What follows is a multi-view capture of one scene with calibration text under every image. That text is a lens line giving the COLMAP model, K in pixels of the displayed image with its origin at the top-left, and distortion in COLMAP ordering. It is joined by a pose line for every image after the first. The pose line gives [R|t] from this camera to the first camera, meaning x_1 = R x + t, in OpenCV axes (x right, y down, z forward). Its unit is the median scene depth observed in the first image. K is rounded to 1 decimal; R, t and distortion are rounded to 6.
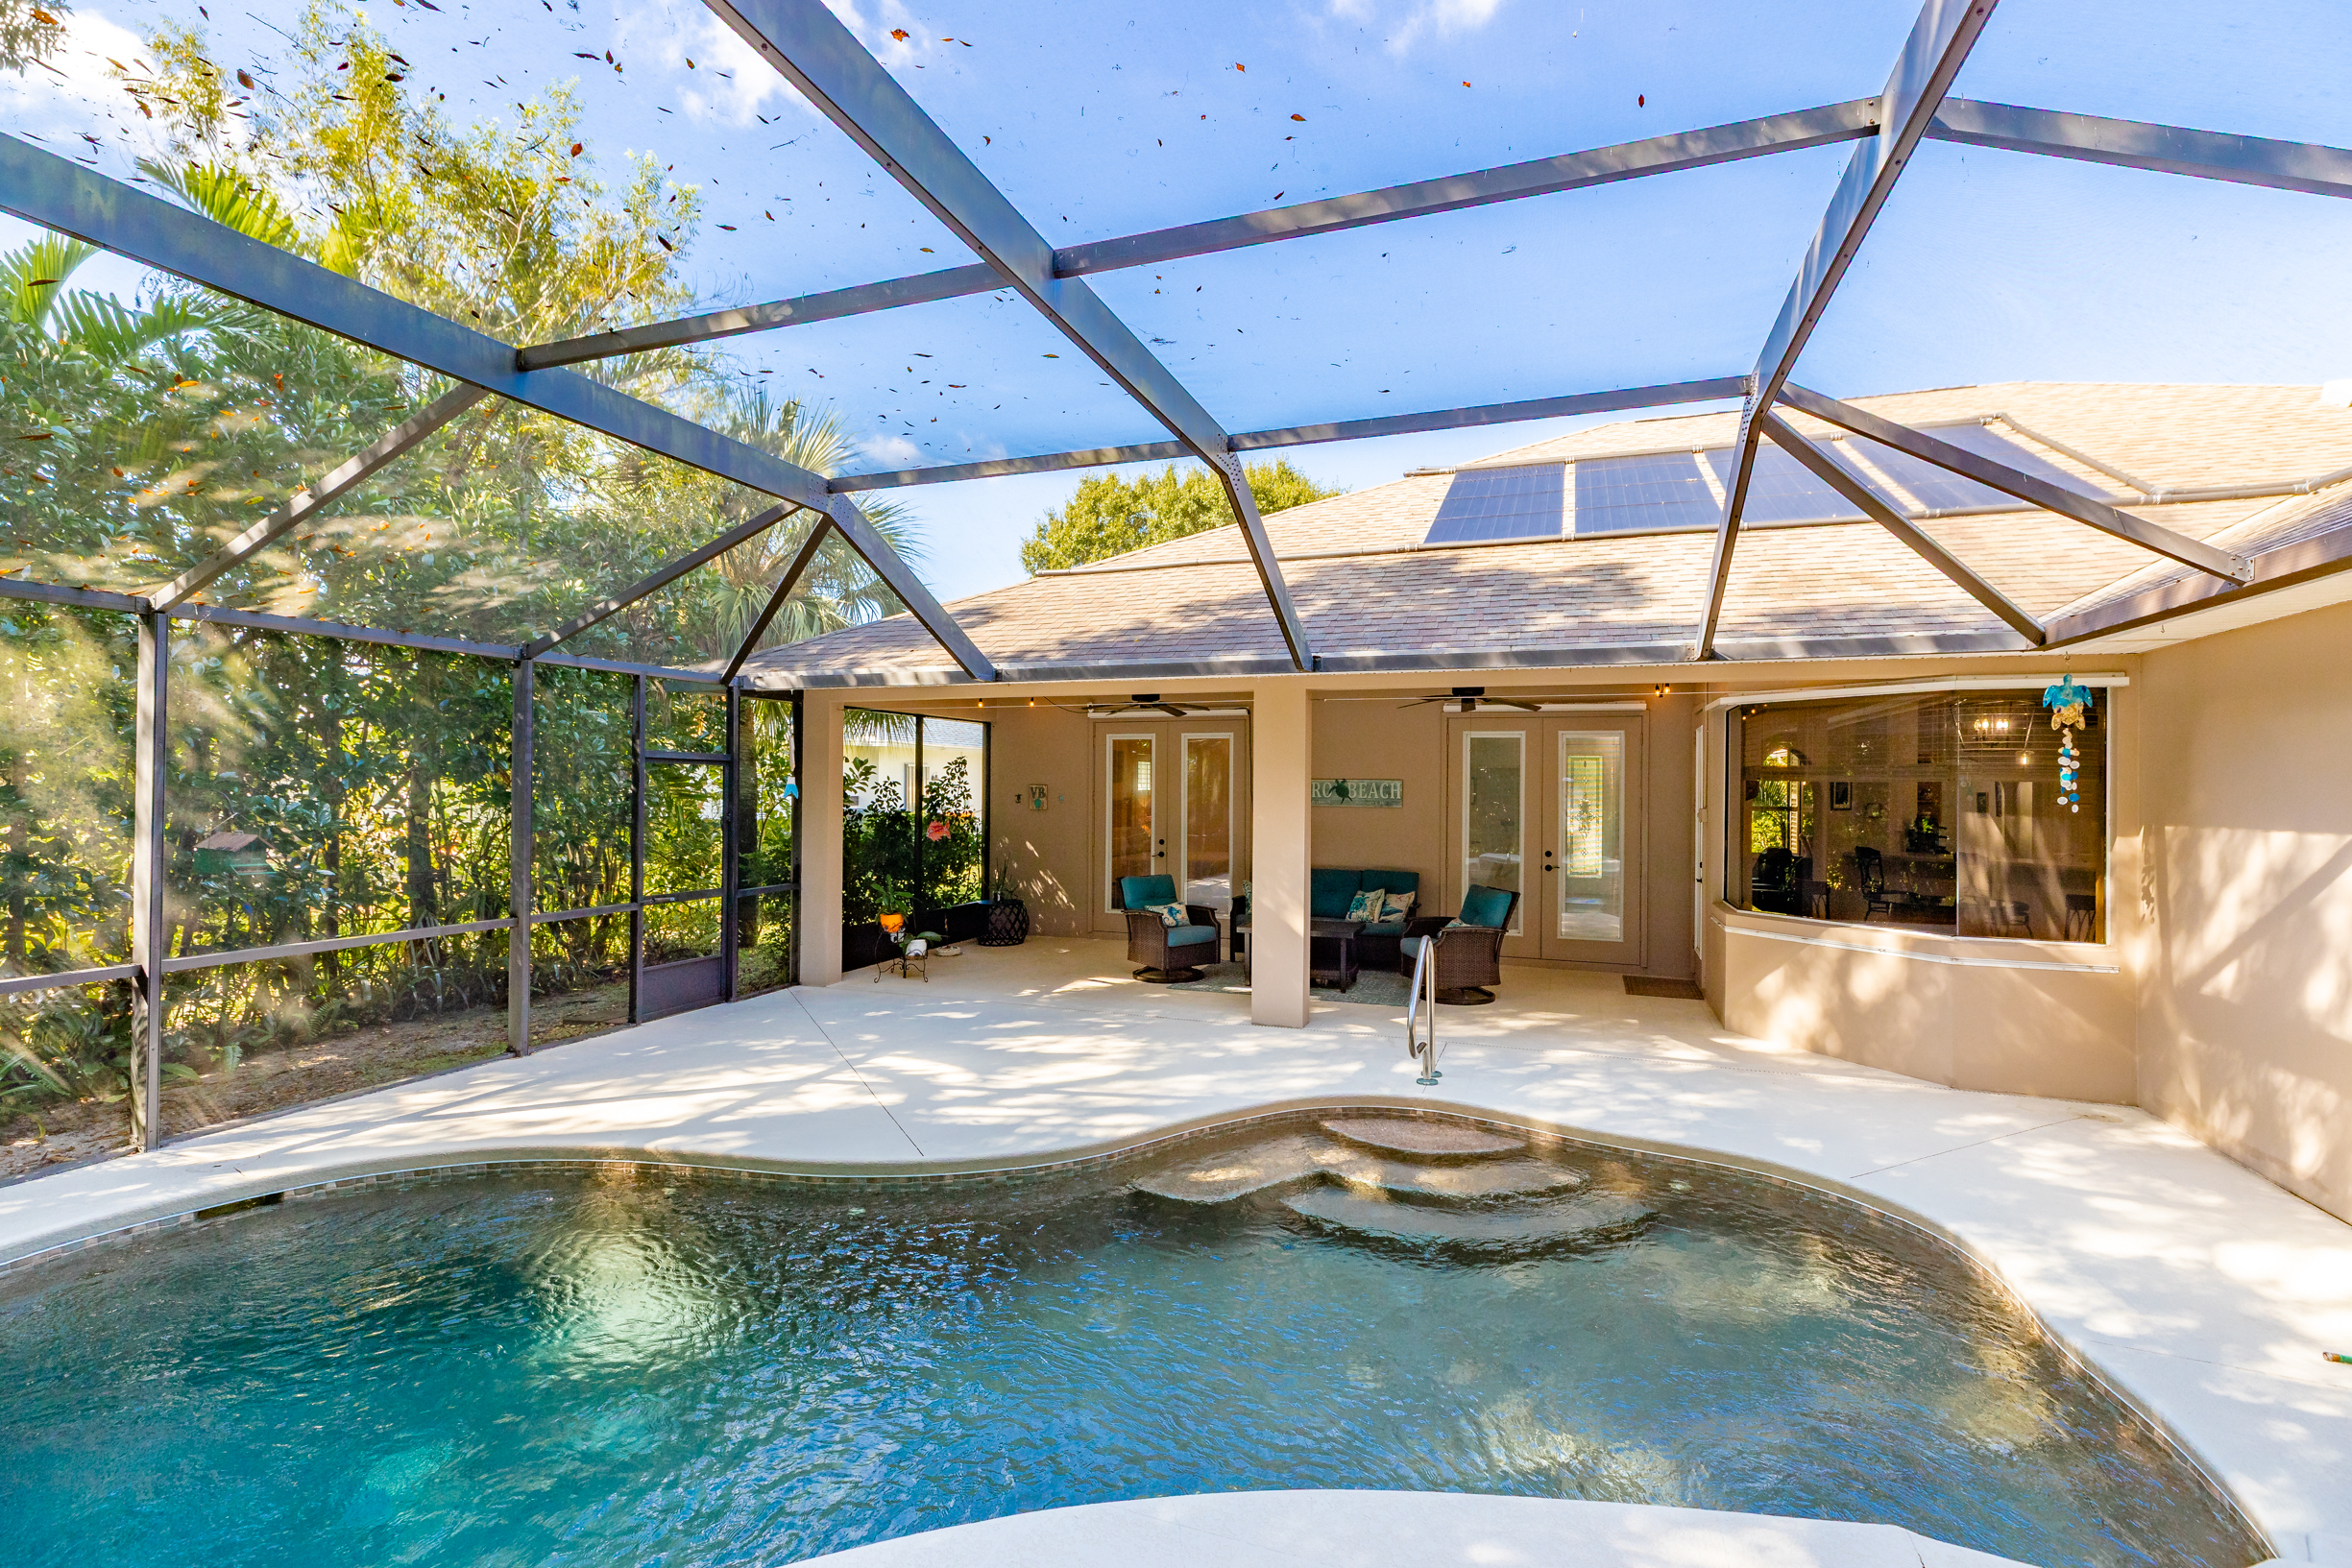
lens RADIAL K [[1067.0, 0, 1174.5], [0, 1067.0, 783.5], [0, 0, 1]] dist [0.001807, -0.000094]
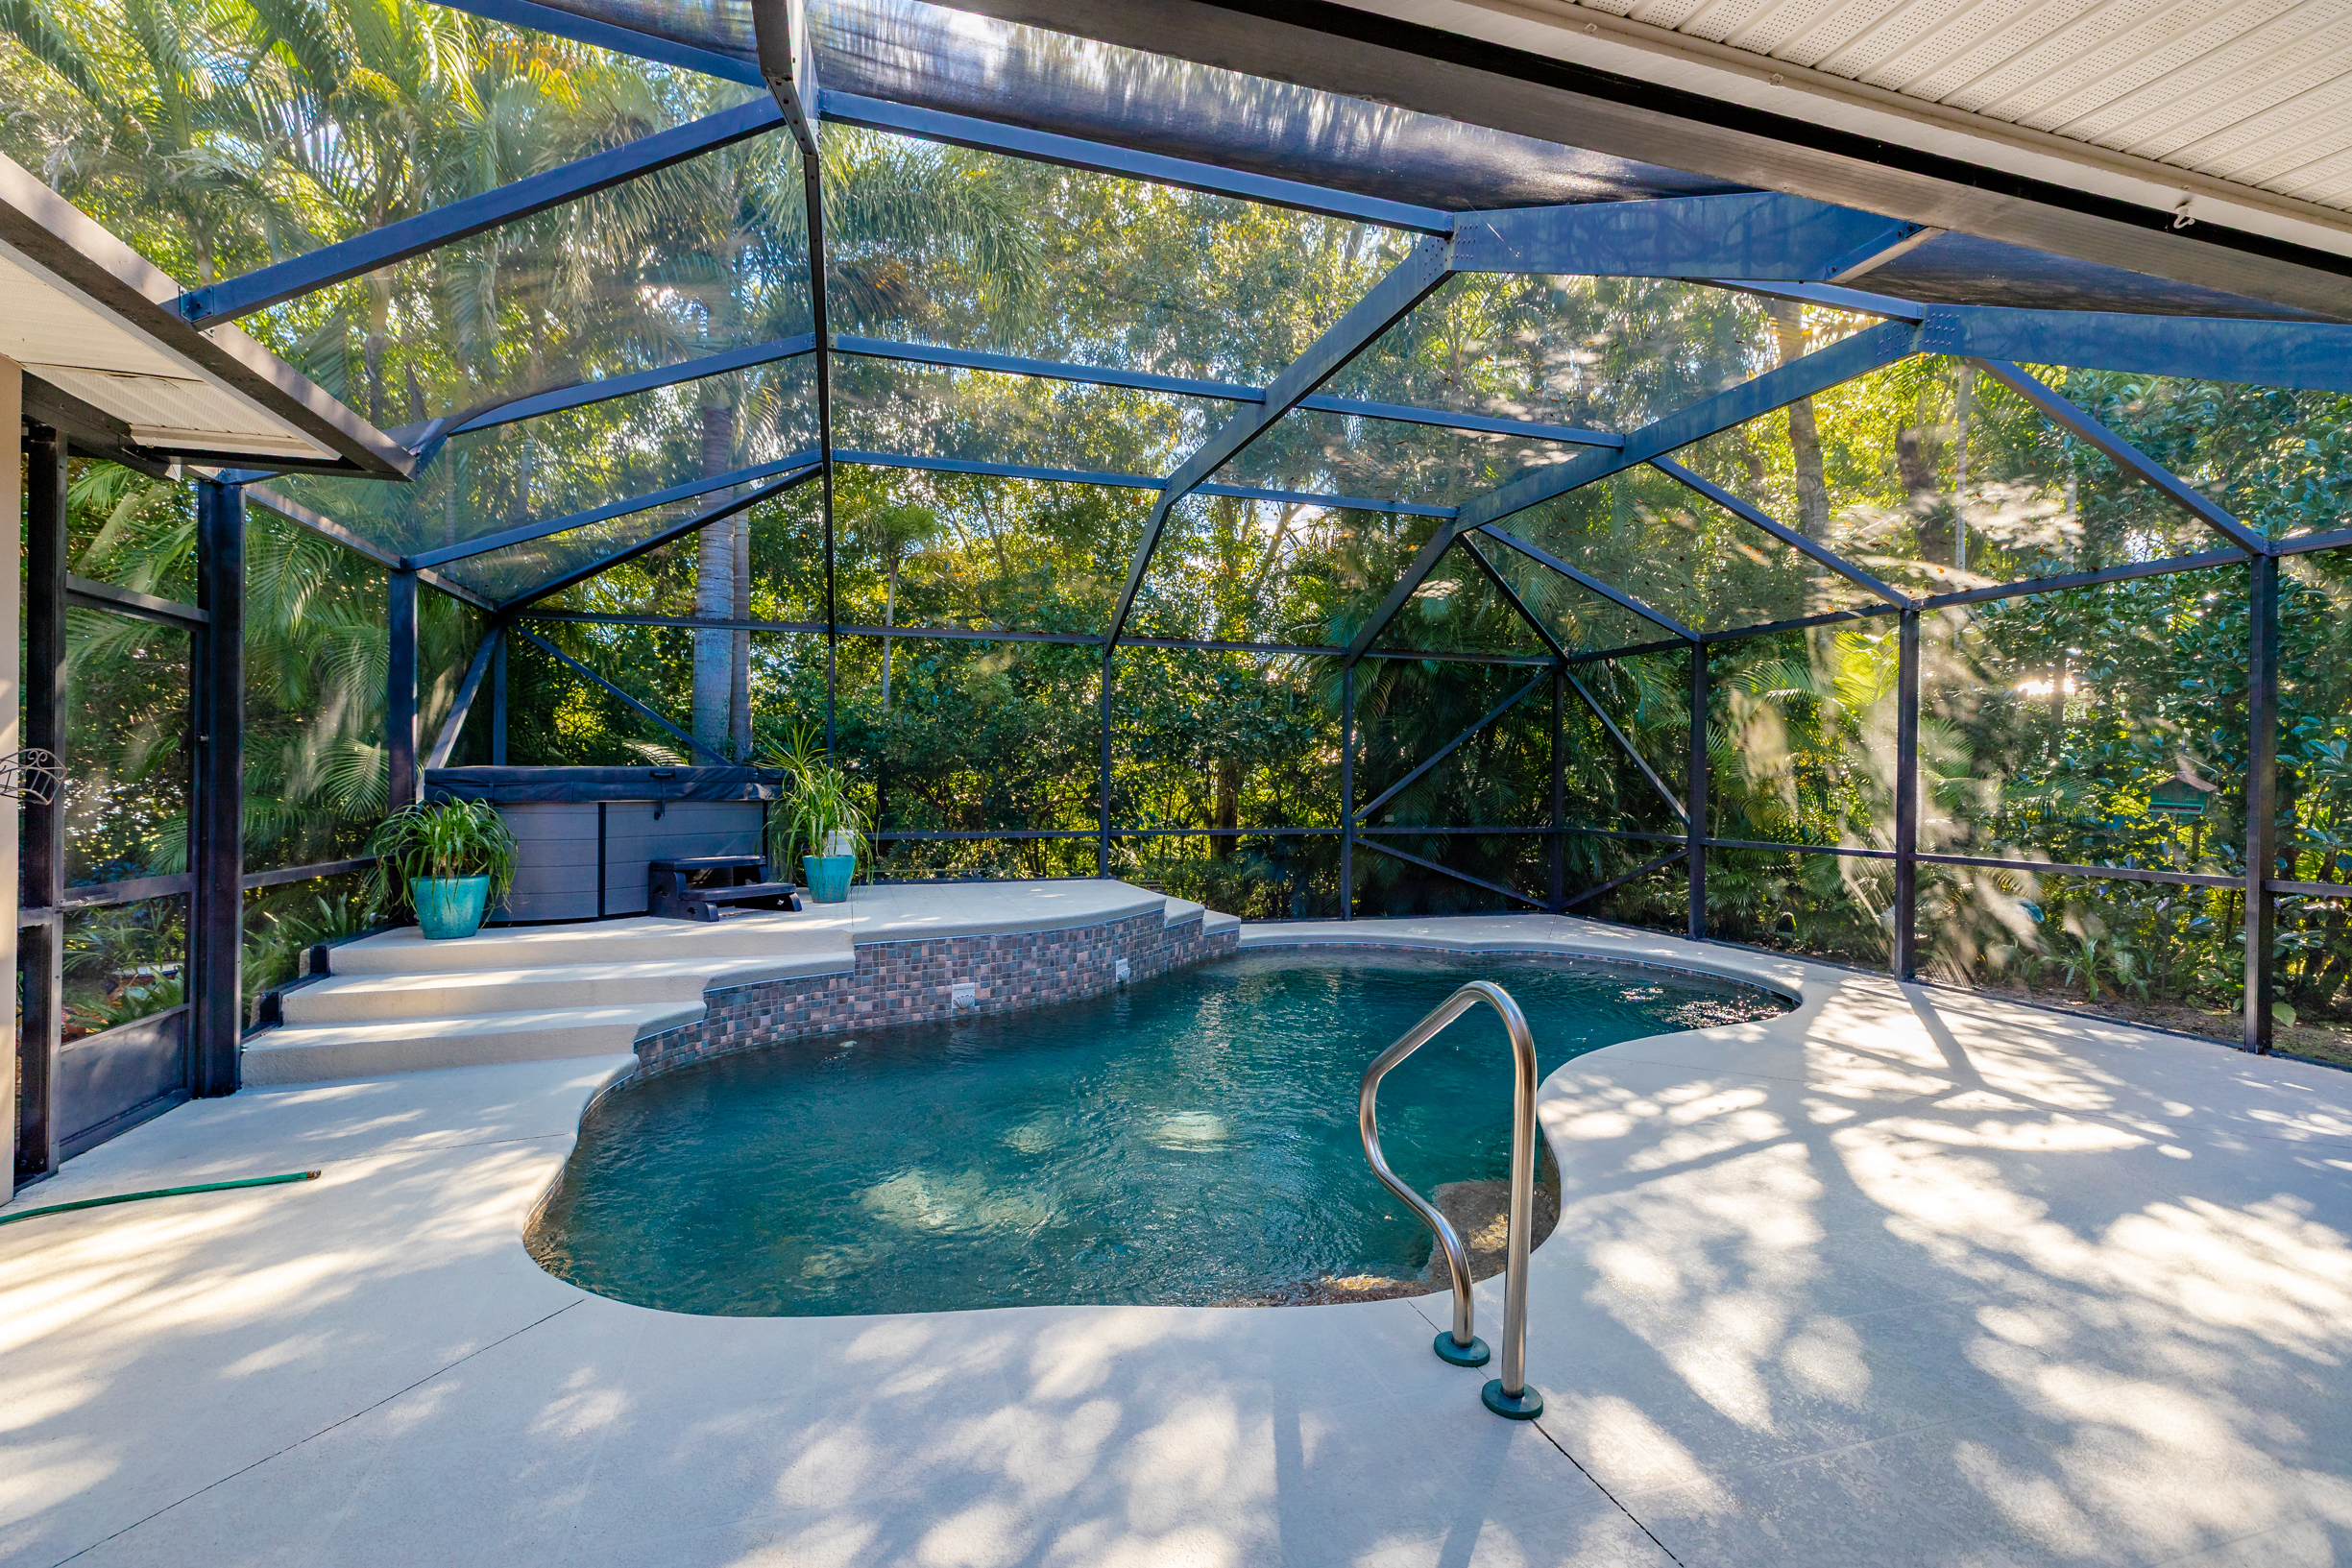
lens RADIAL K [[1067.0, 0, 1186.6], [0, 1067.0, 776.5], [0, 0, 1]] dist [0.001807, -0.000094]
pose [[-0.788993, -0.015313, -0.614211, 0.604846], [-0.013666, 0.999879, -0.007374, 0.079767], [0.614250, 0.002576, -0.789107, 1.347378]]
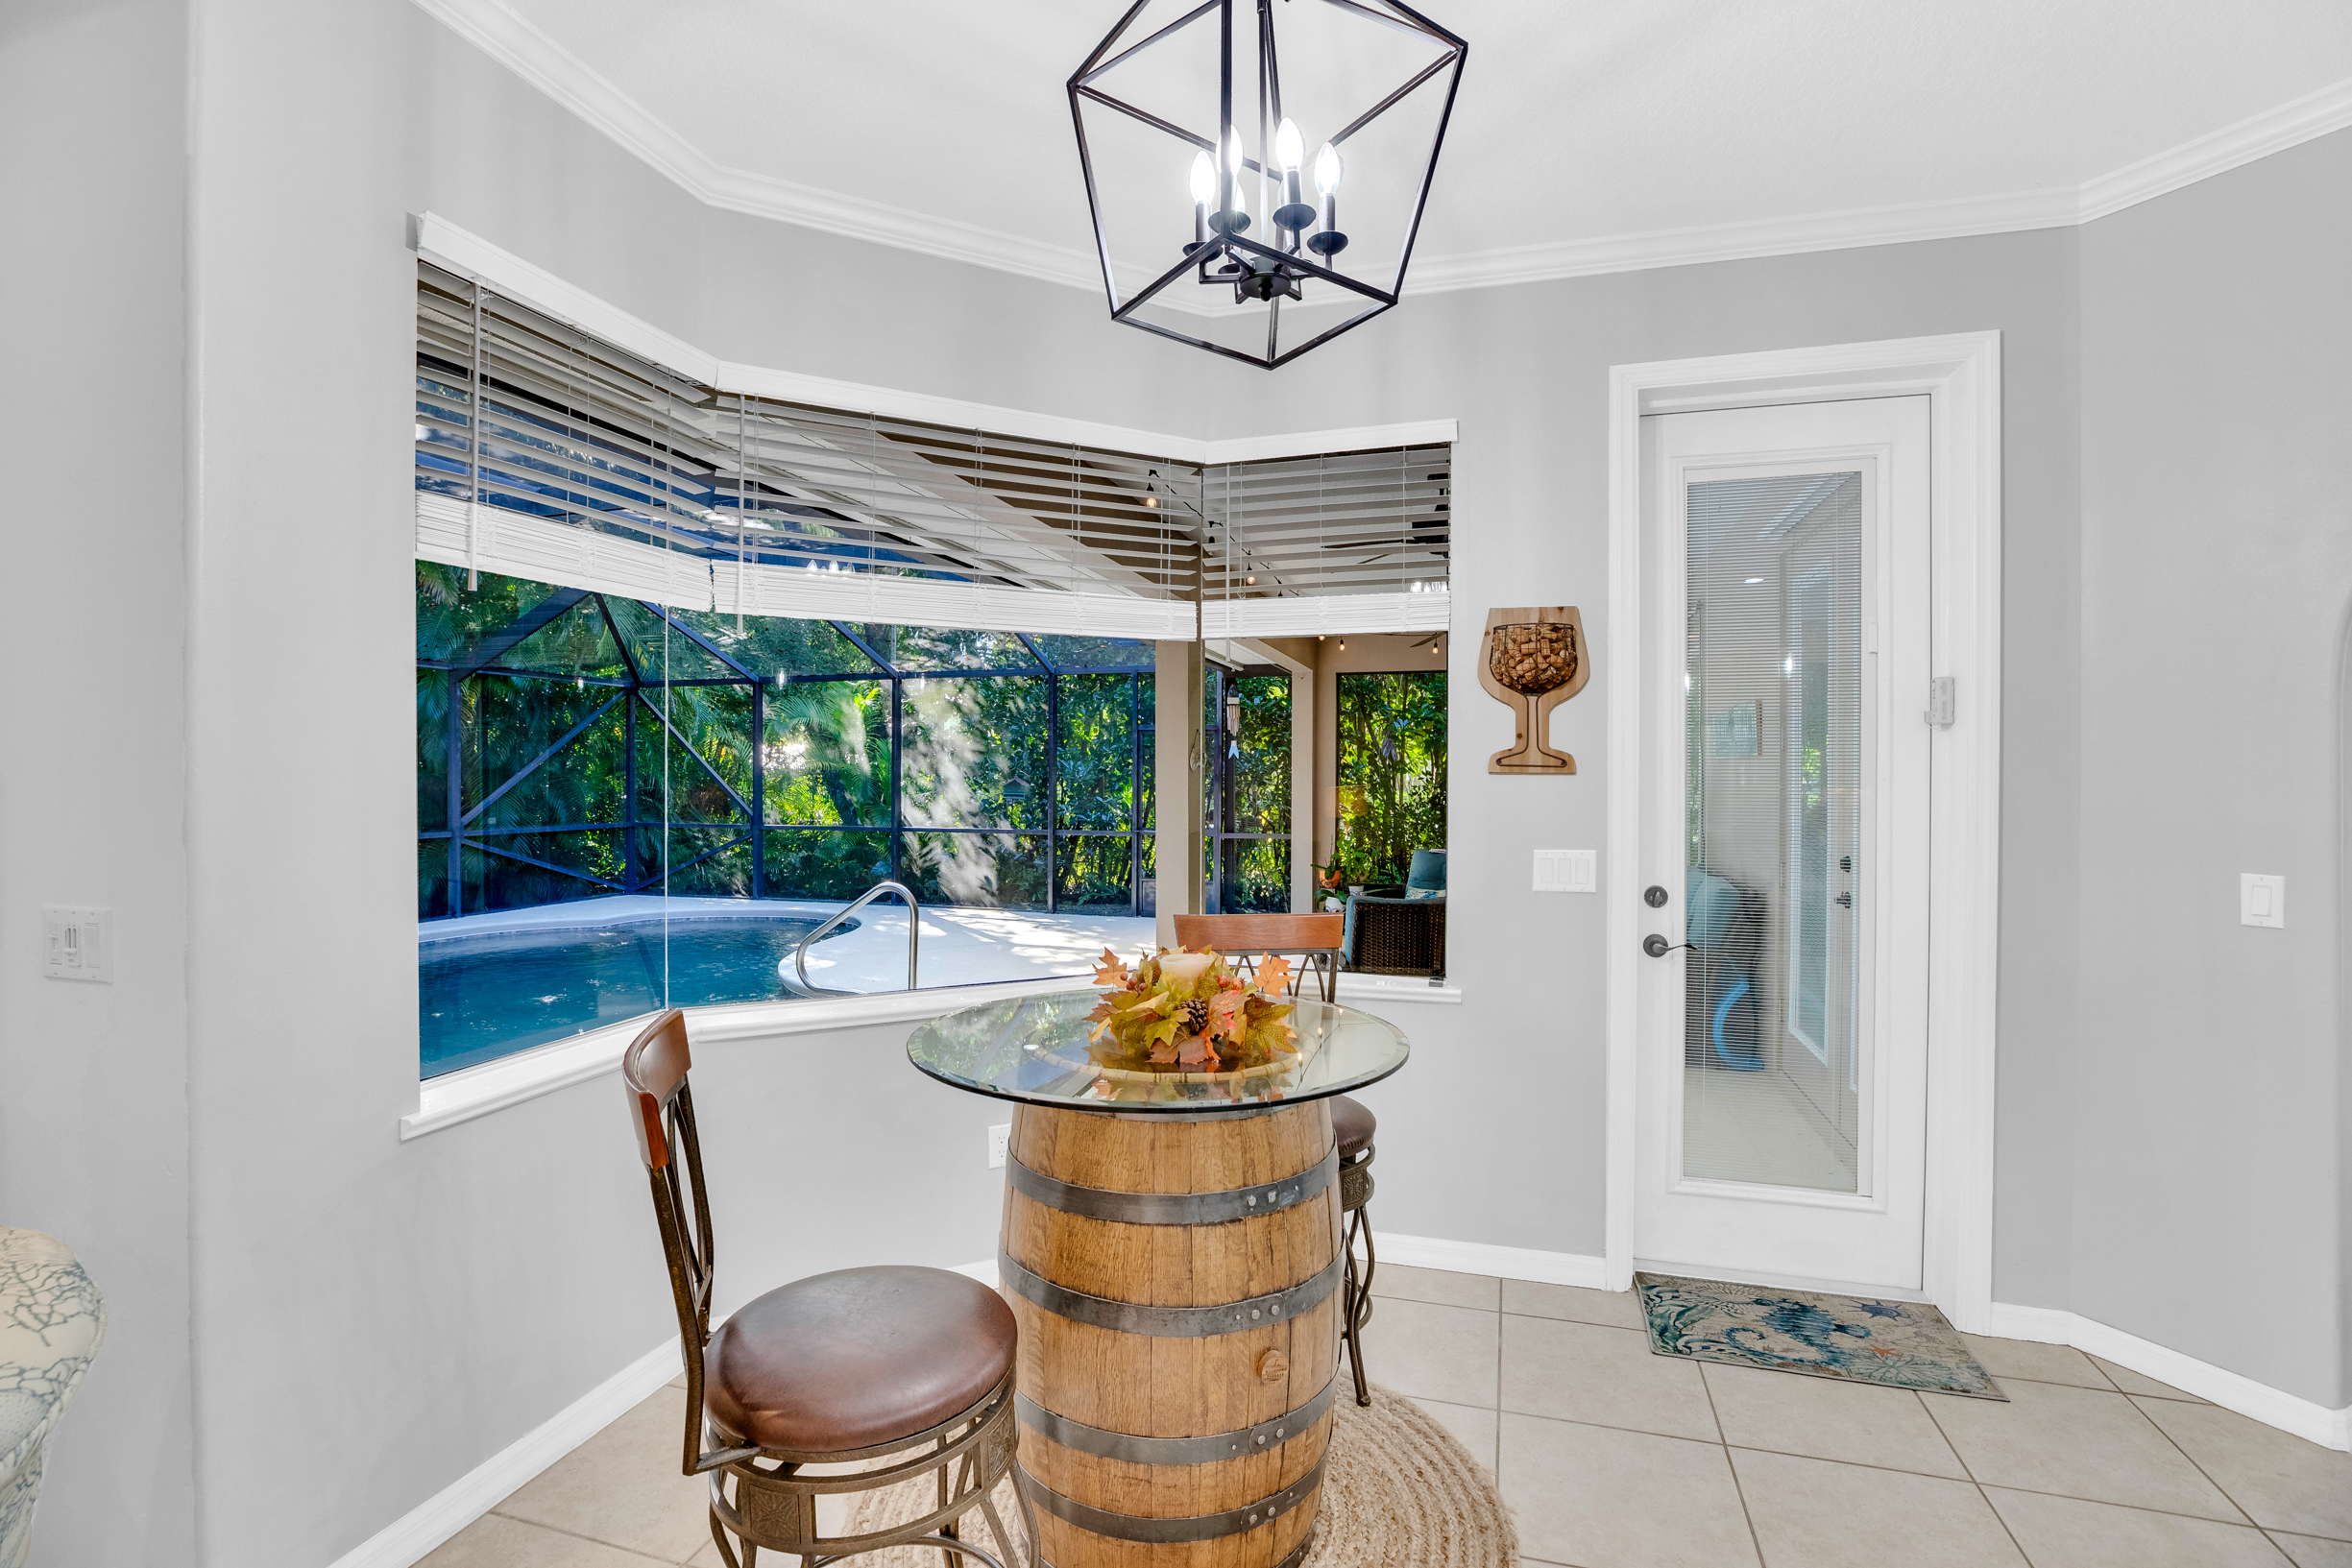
lens RADIAL K [[1082.8, 0, 1189.2], [0, 1082.8, 778.3], [0, 0, 1]] dist [-0.045726, 0.014244]
pose [[0.064299, -0.003386, -0.997925, 1.271292], [-0.000632, 0.999994, -0.003433, 0.059818], [0.997930, 0.000851, 0.064297, 1.298436]]
